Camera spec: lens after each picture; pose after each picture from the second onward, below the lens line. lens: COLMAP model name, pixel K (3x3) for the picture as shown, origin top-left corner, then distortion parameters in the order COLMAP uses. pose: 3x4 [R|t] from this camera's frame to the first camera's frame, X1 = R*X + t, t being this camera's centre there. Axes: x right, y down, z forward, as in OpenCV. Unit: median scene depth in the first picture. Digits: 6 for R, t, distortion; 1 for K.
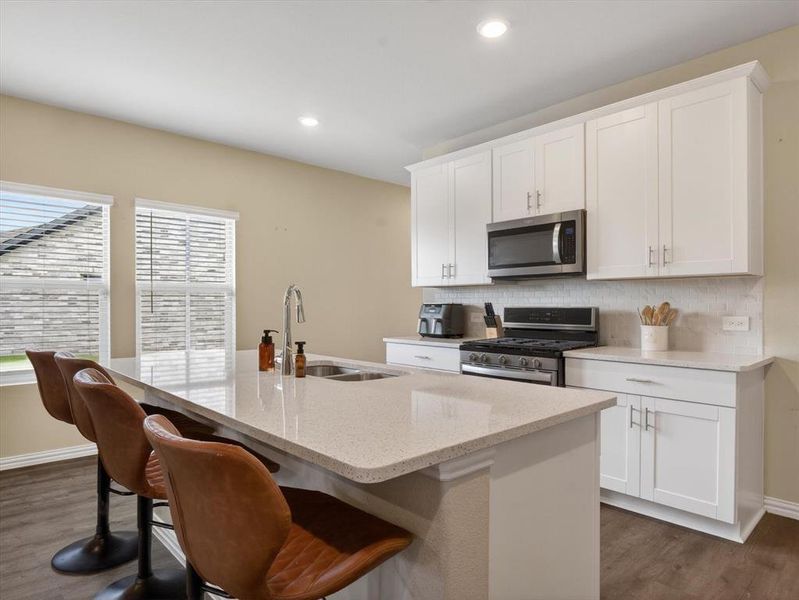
lens RADIAL K [[481.1, 0, 398.2], [0, 481.1, 304.0], [0, 0, 1]] dist [-0.014970, -0.000579]
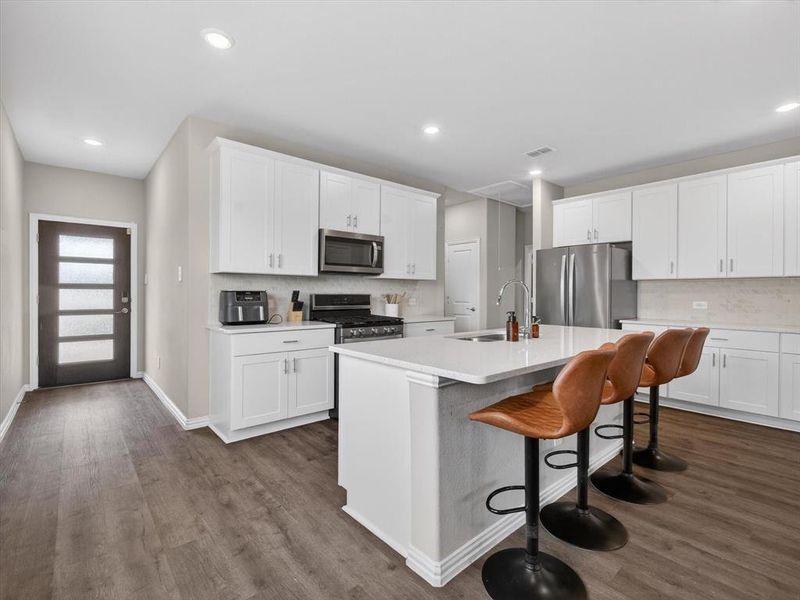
lens RADIAL K [[378.0, 0, 405.5], [0, 378.0, 293.9], [0, 0, 1]] dist [-0.000593, 0.000058]
pose [[0.027360, -0.001875, 0.999624, -0.877719], [-0.007210, 0.999972, 0.002073, 0.001263], [-0.999600, -0.007264, 0.027346, 0.815532]]
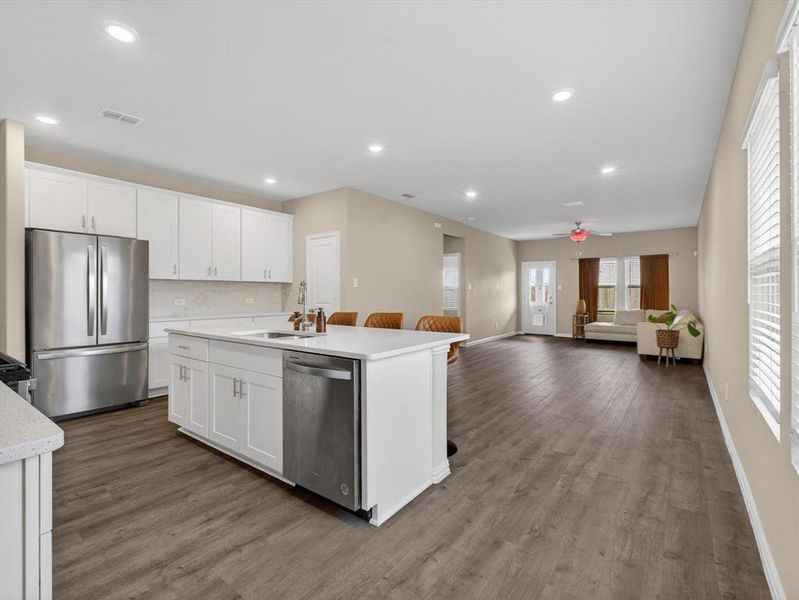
lens RADIAL K [[377.6, 0, 399.0], [0, 377.6, 291.7], [0, 0, 1]] dist [-0.000593, 0.000058]
pose [[-0.984422, -0.000150, -0.175824, -0.198799], [0.000947, 0.999981, -0.006155, 0.003328], [0.175822, -0.006226, -0.984402, 1.498586]]
